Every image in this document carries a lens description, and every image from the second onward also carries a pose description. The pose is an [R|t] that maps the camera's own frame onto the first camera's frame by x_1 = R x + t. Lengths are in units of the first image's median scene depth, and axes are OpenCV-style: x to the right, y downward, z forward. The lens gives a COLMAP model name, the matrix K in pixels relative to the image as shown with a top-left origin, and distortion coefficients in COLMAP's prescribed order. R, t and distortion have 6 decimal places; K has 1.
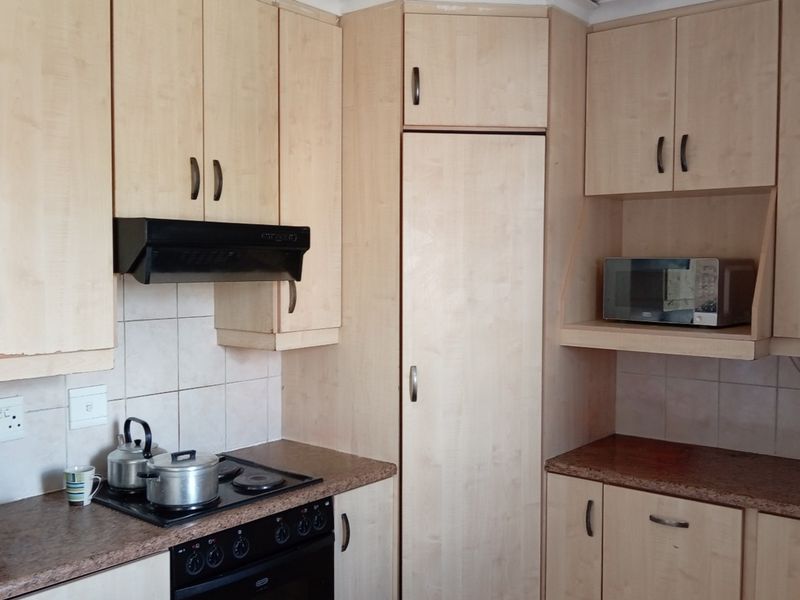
lens RADIAL K [[792.2, 0, 400.0], [0, 792.2, 300.0], [0, 0, 1]] dist [0.092754, -0.232863]
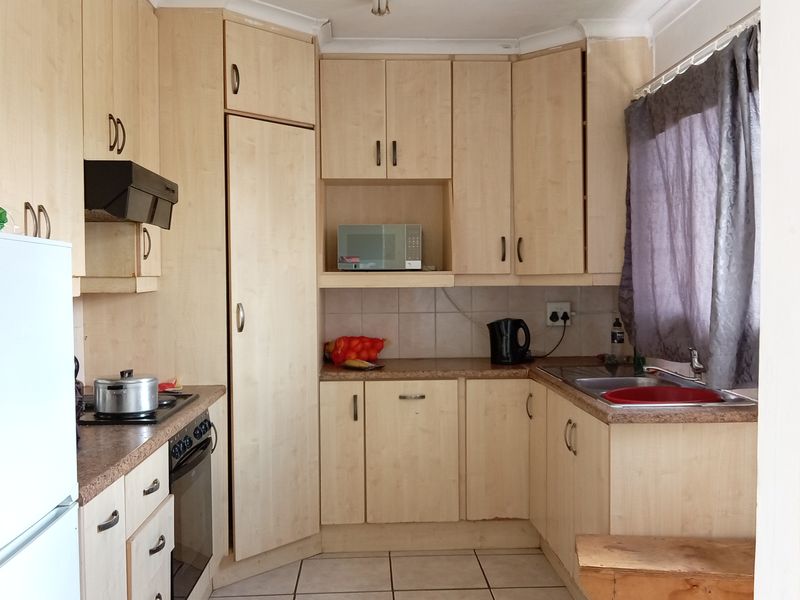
lens RADIAL K [[792.2, 0, 400.0], [0, 792.2, 300.0], [0, 0, 1]] dist [0.092754, -0.232863]
pose [[0.750902, -0.029275, 0.659765, -0.618715], [0.043645, 0.999033, -0.005345, 0.096128], [-0.658970, 0.032809, 0.751453, -0.103143]]
